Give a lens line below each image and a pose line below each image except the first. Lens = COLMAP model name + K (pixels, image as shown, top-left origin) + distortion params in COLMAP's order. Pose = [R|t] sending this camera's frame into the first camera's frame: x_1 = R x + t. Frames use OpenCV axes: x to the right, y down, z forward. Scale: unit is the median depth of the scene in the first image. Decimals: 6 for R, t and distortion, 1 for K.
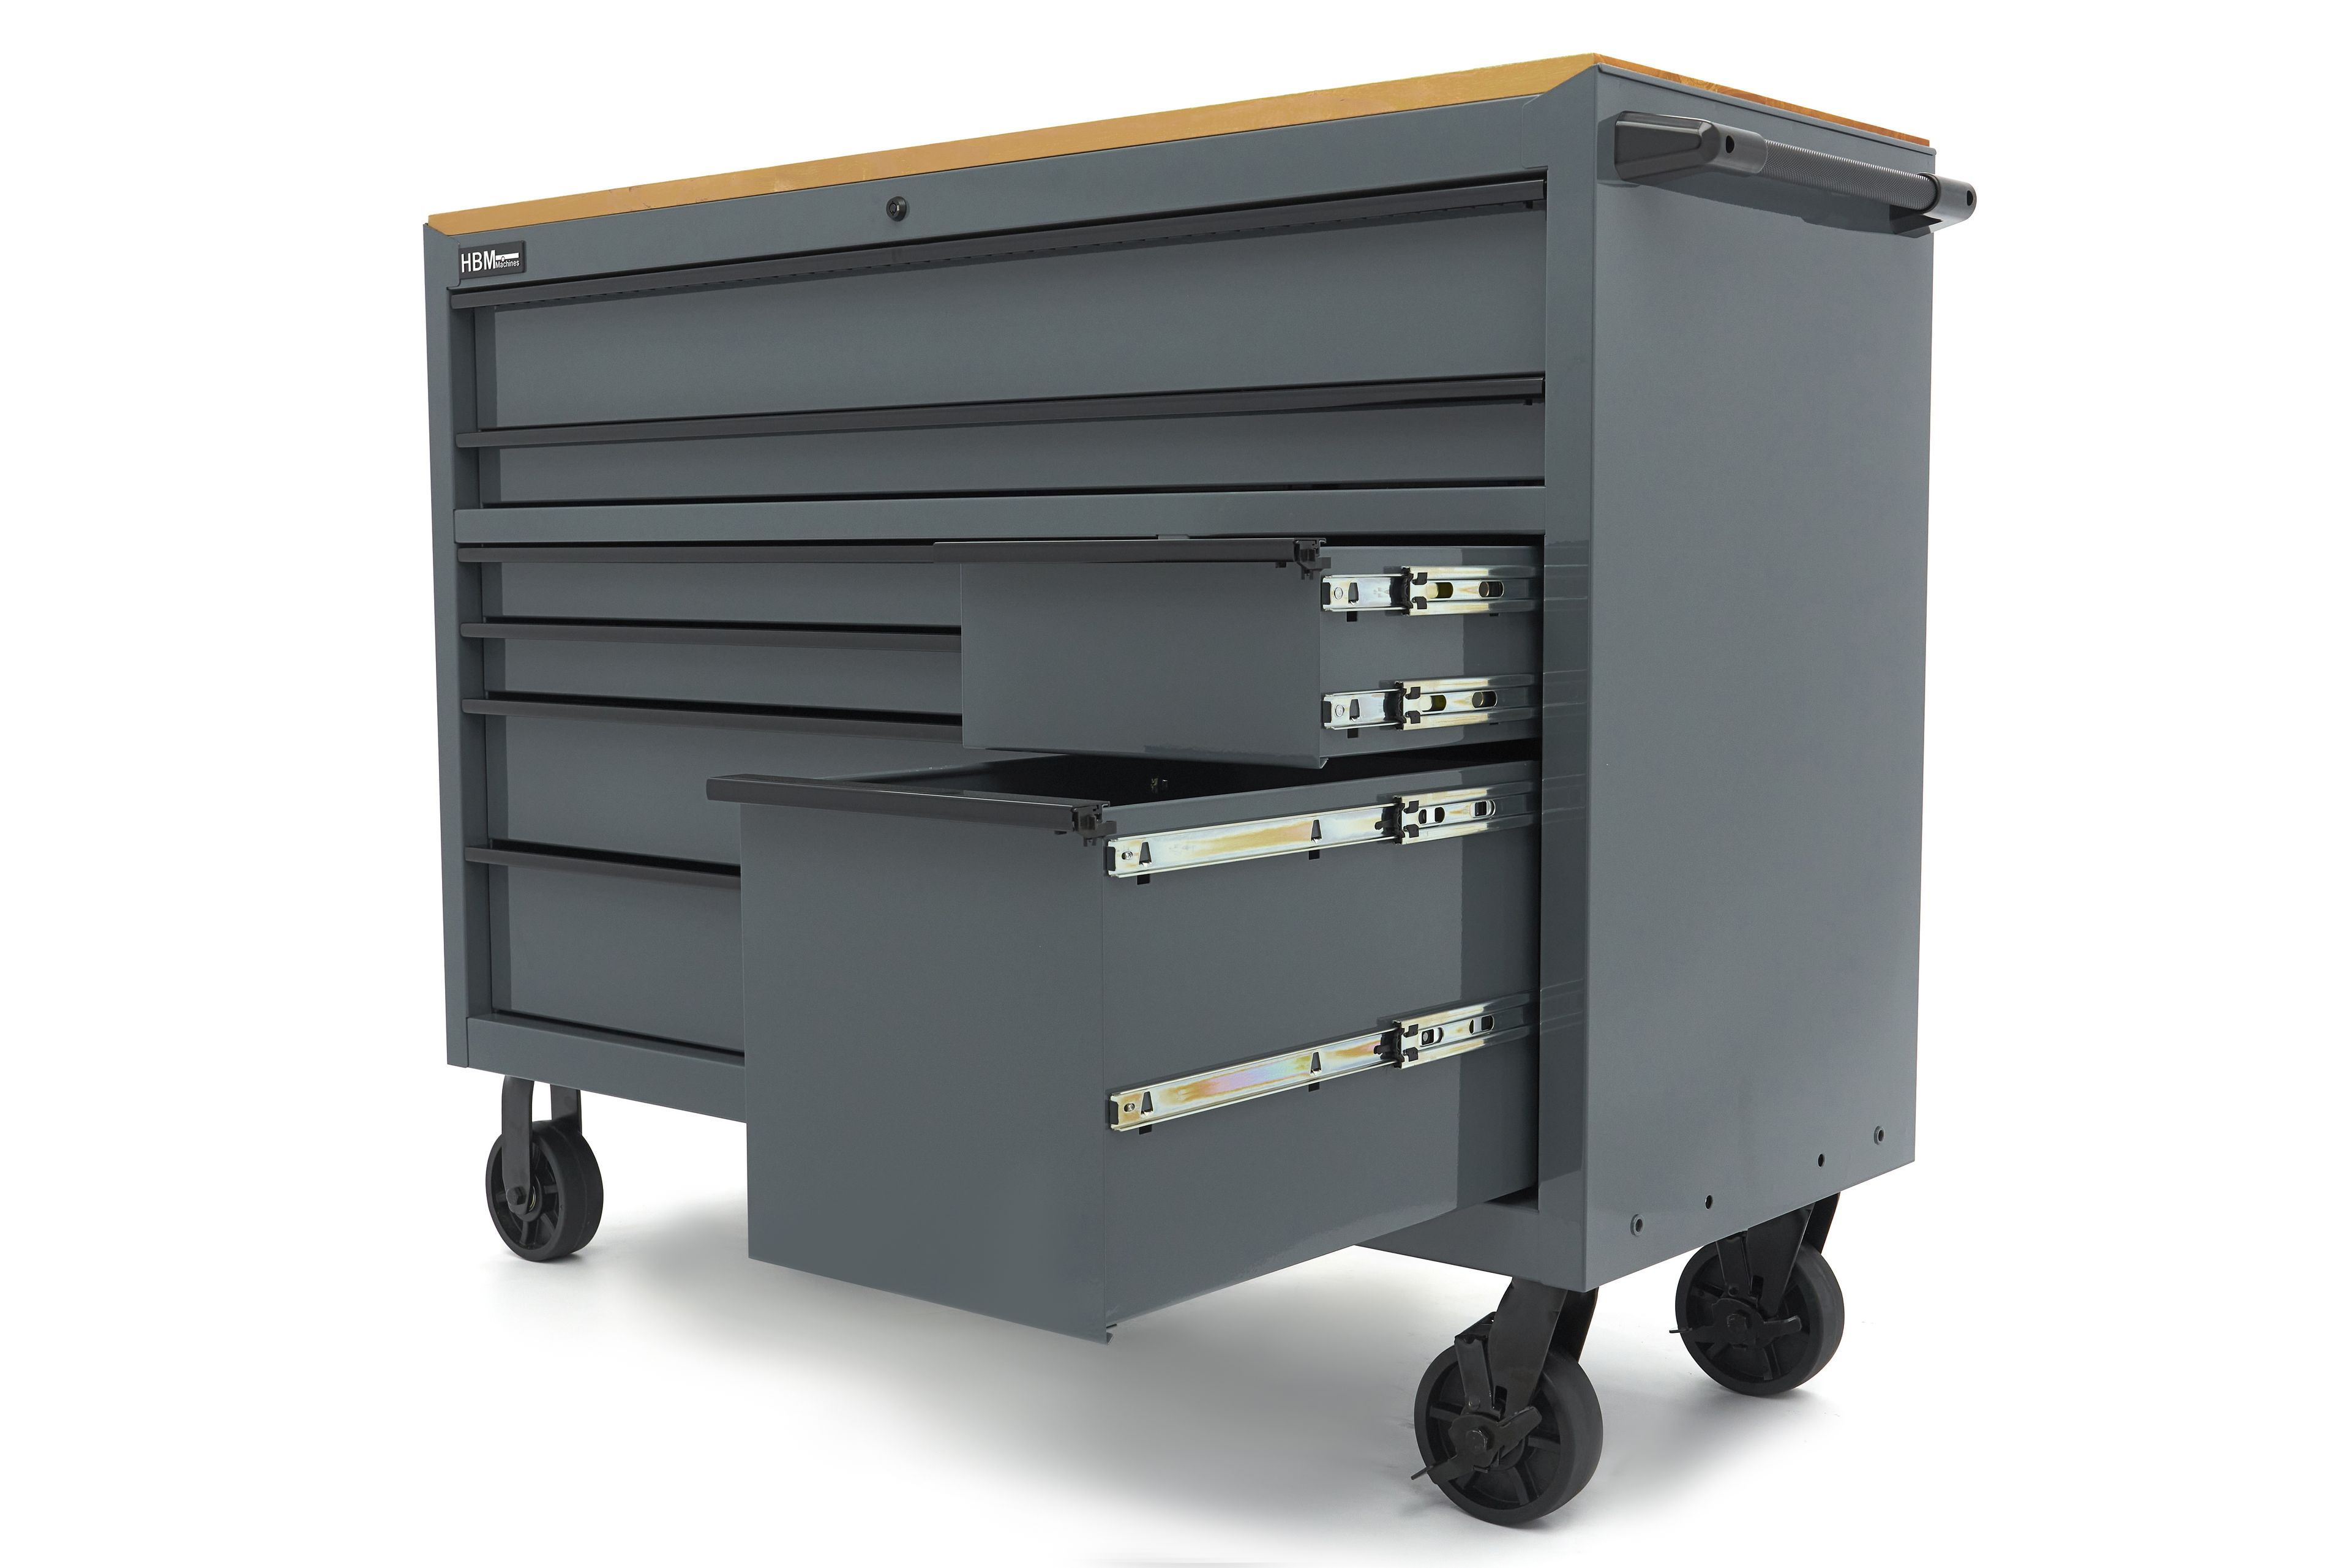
lens RADIAL K [[2695.0, 0, 1200.9], [0, 2695.0, 800.9], [0, 0, 1]] dist [0.009175, 0.009808]
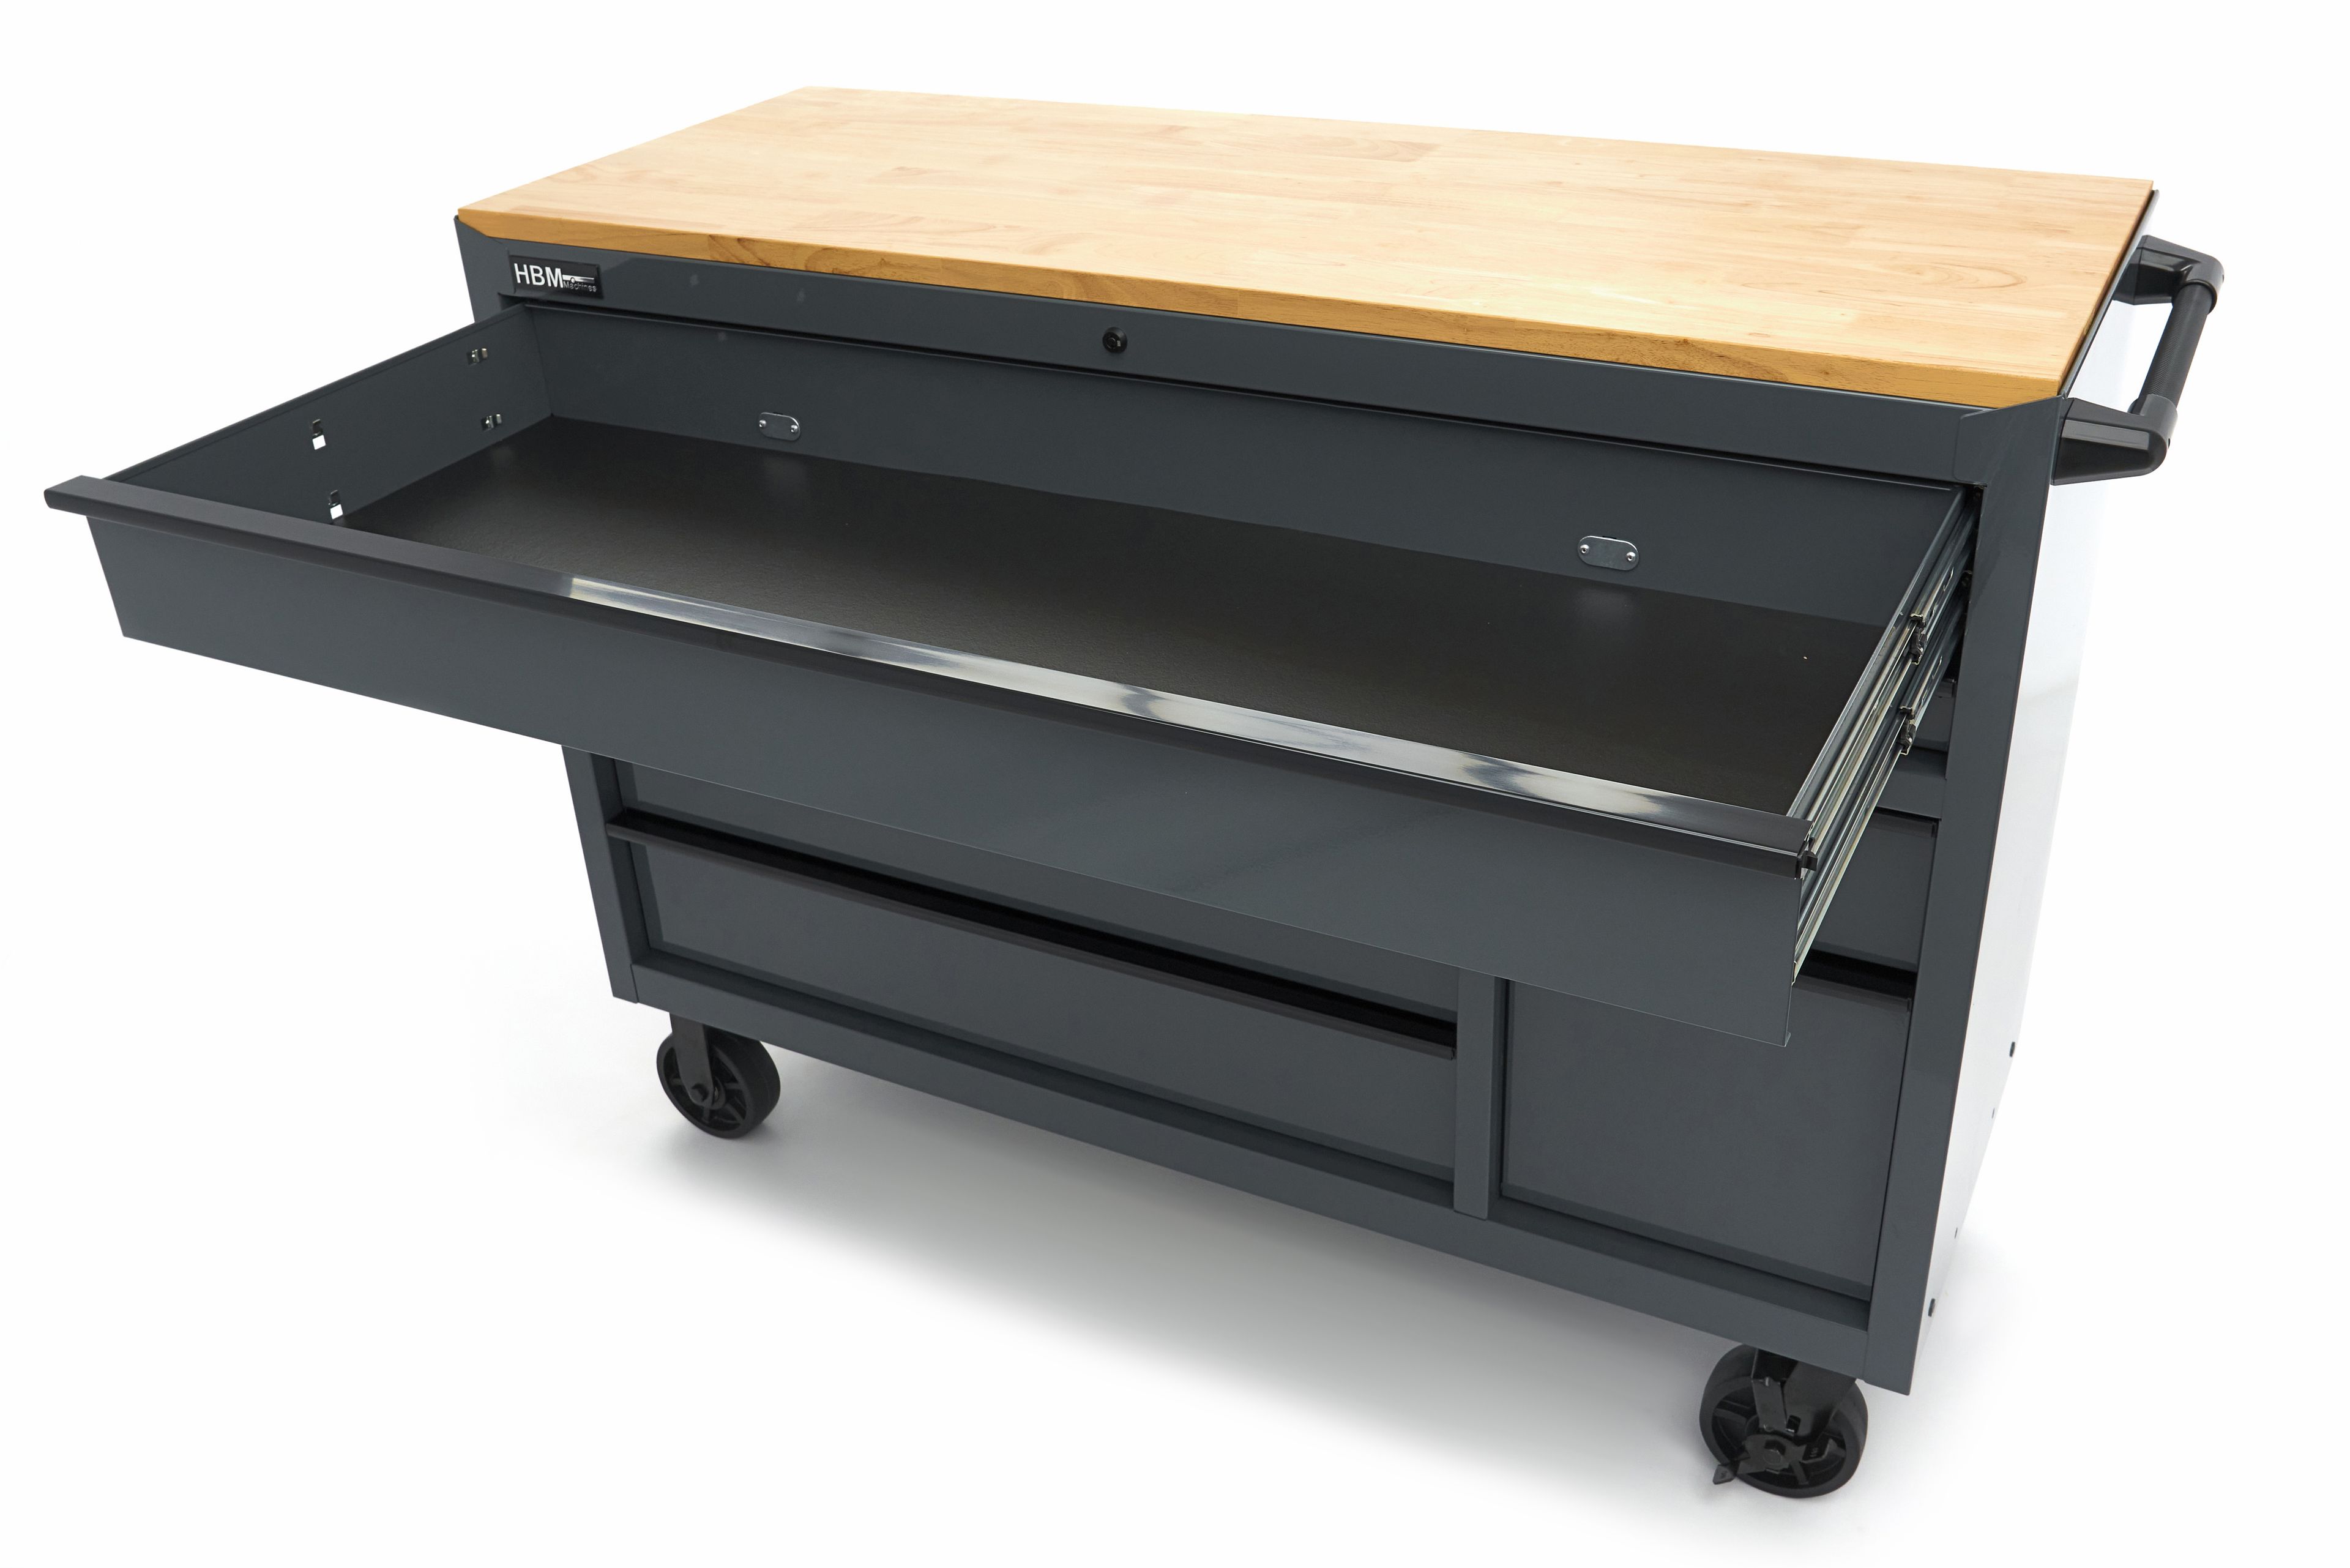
lens RADIAL K [[2145.7, 0, 1176.3], [0, 2145.7, 729.7], [0, 0, 1]] dist [-0.041326, 0.007669]
pose [[0.977363, -0.136918, 0.161289, -0.195674], [0.064693, 0.919248, 0.388327, -0.325971], [-0.201434, -0.369103, 0.907297, 0.249813]]
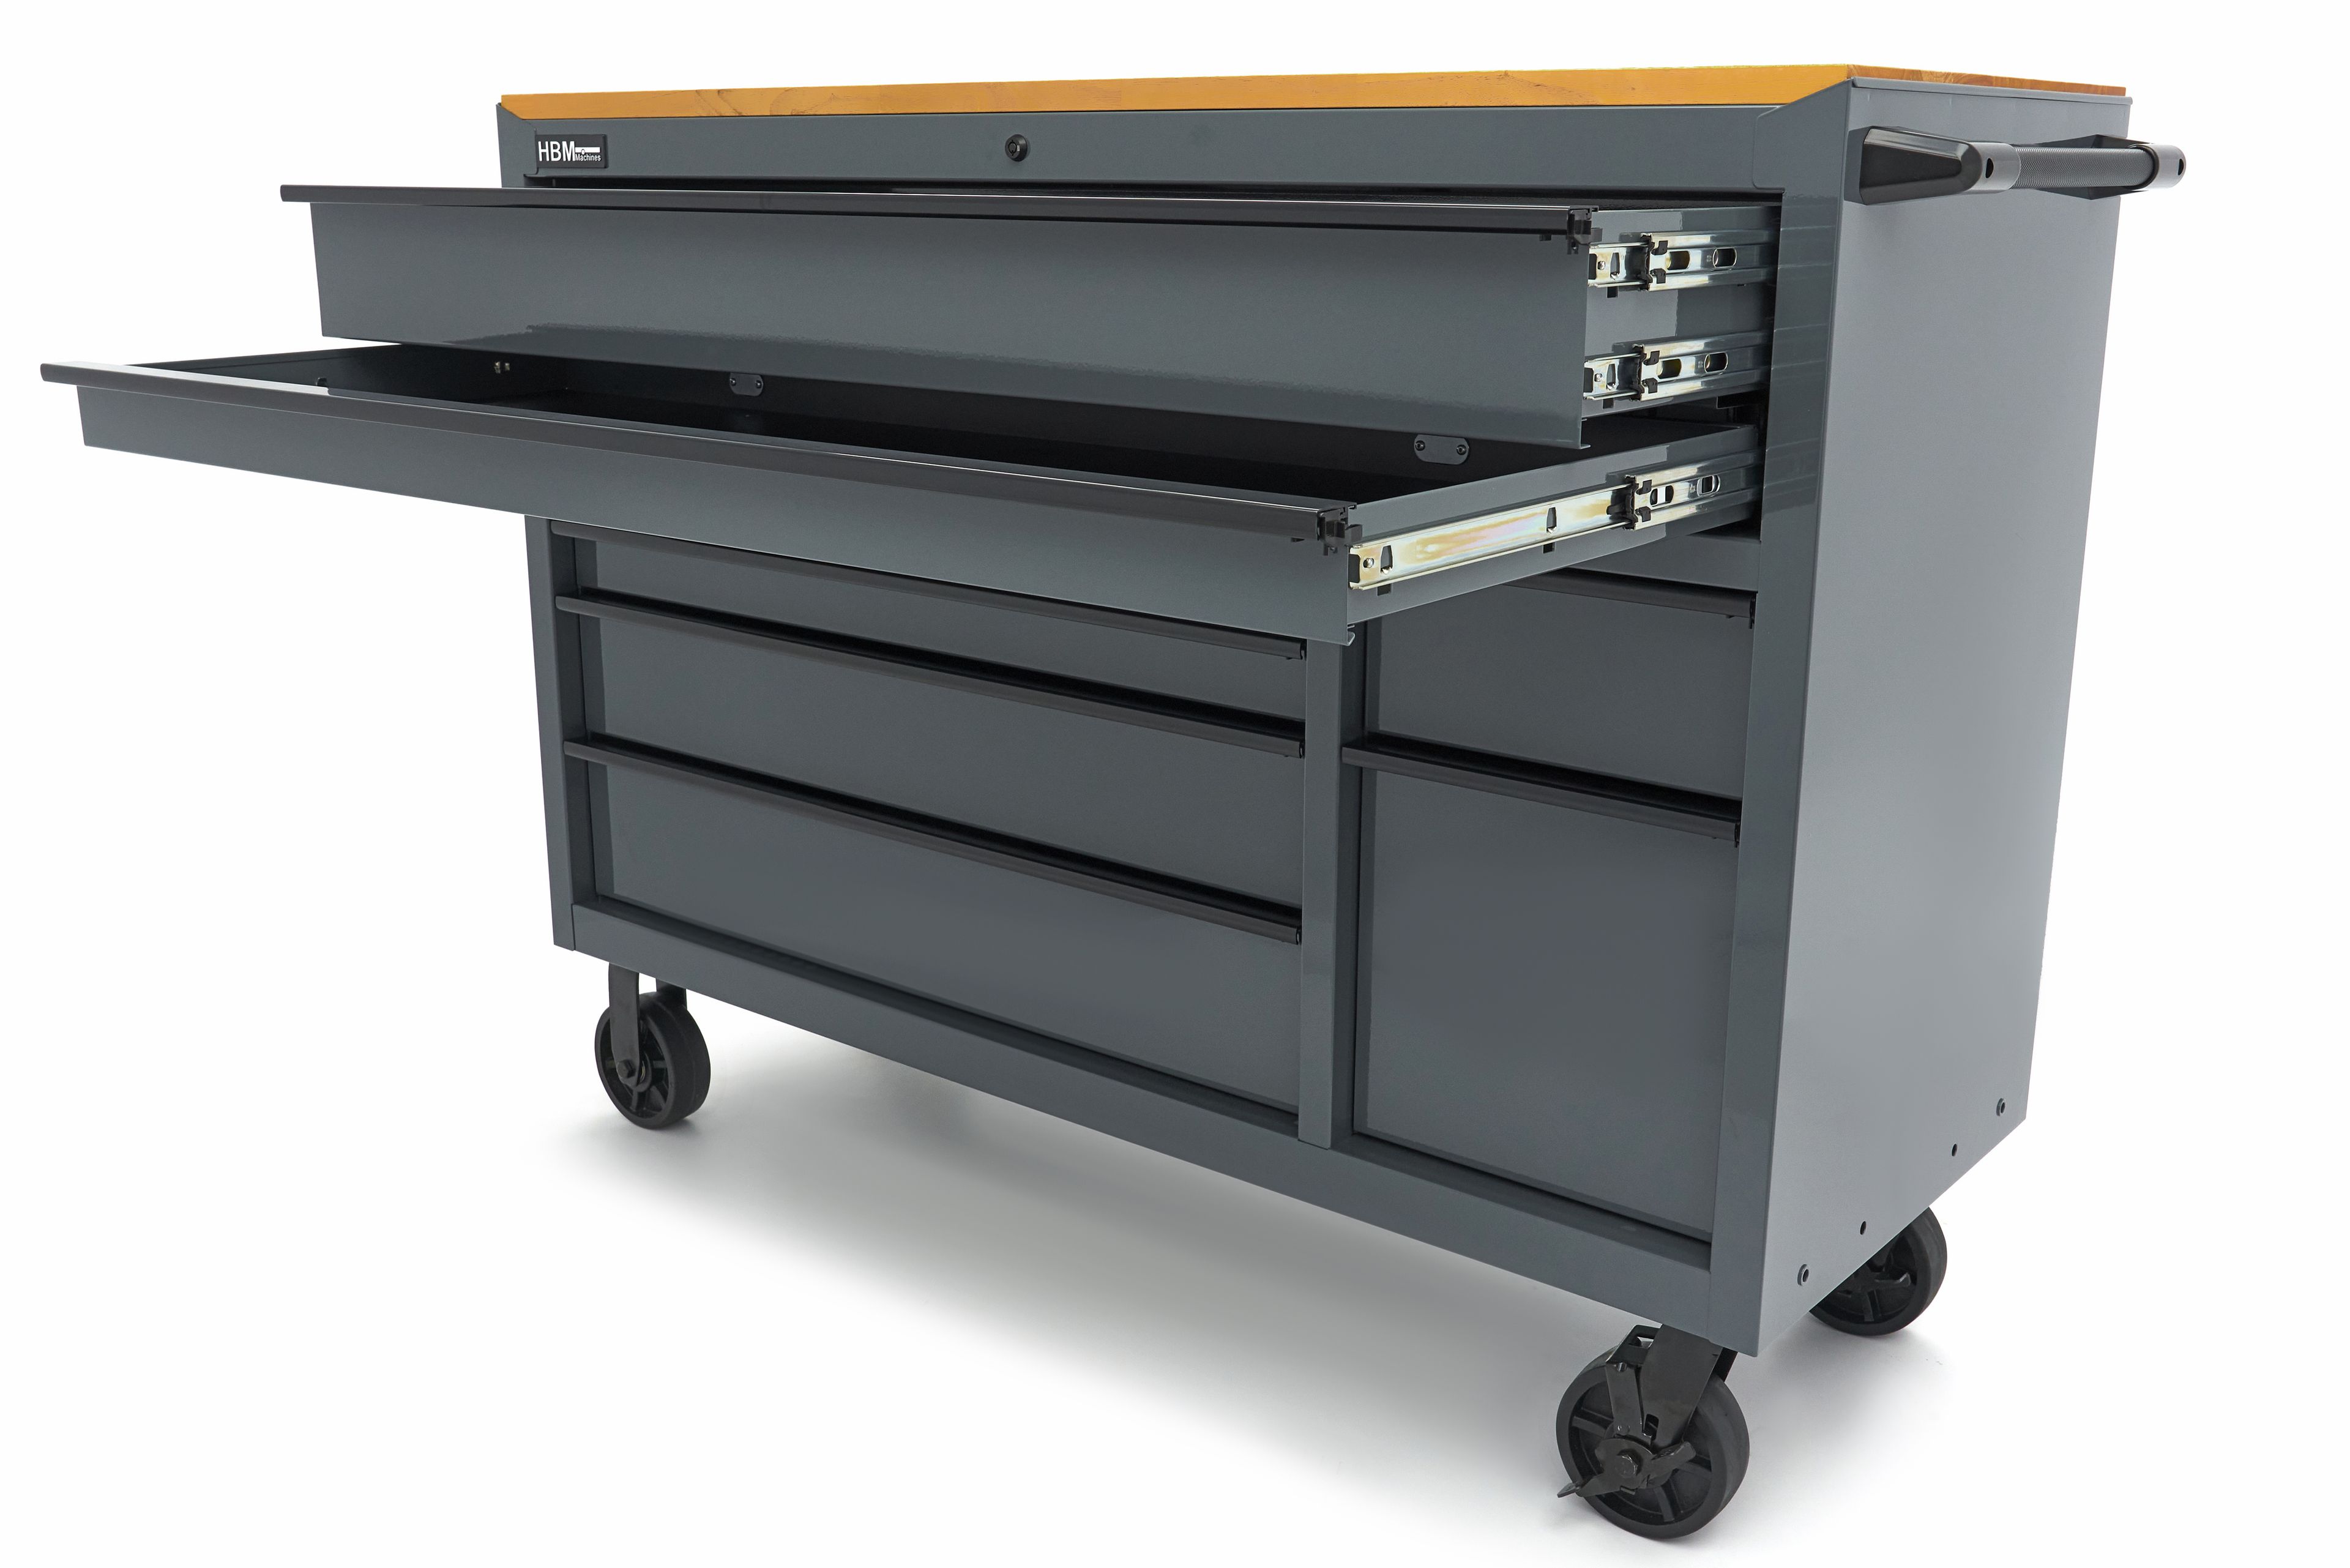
lens RADIAL K [[2294.8, 0, 1186.8], [0, 2294.8, 773.1], [0, 0, 1]] dist [-0.008964, 0.004296]
pose [[0.999815, 0.002589, 0.019067, -0.059101], [-0.005733, 0.985985, 0.166737, -0.119699], [-0.018368, -0.166816, 0.985817, 0.156578]]
